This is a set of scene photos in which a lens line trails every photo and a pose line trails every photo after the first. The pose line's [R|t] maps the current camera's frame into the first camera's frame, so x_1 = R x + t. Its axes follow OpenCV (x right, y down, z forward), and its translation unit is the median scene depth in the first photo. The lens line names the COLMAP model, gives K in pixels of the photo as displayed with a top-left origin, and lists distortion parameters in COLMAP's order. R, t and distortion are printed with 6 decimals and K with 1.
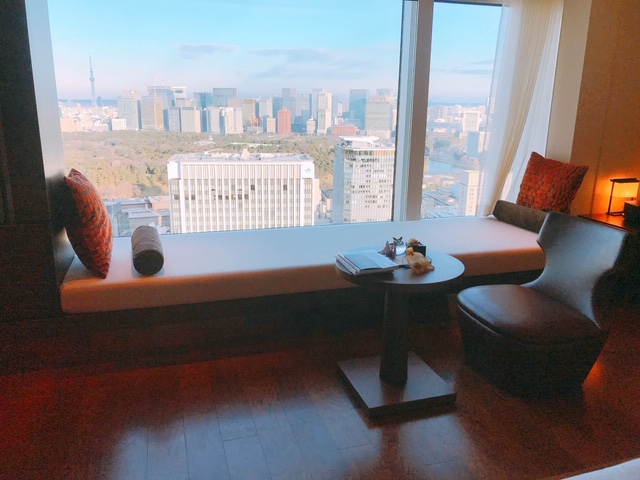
lens RADIAL K [[515.5, 0, 322.7], [0, 515.5, 235.3], [0, 0, 1]] dist [0.016562, -0.013730]
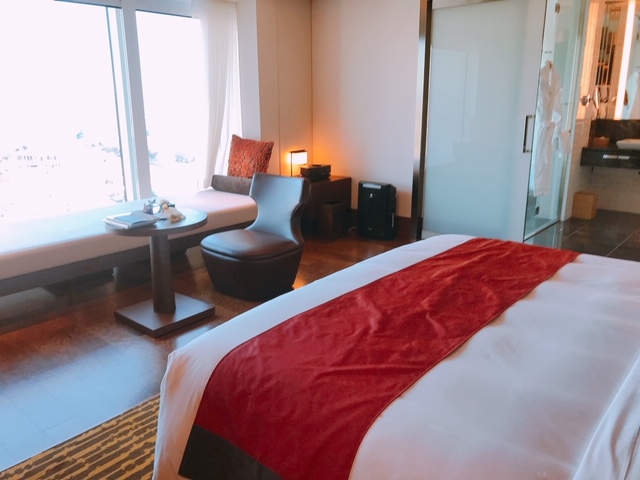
lens RADIAL K [[515.5, 0, 319.2], [0, 515.5, 233.6], [0, 0, 1]] dist [0.016562, -0.013730]
pose [[0.842650, -0.149595, 0.517264, -0.069607], [0.149261, 0.987882, 0.042546, 0.036474], [-0.517360, 0.041356, 0.854768, -0.119898]]
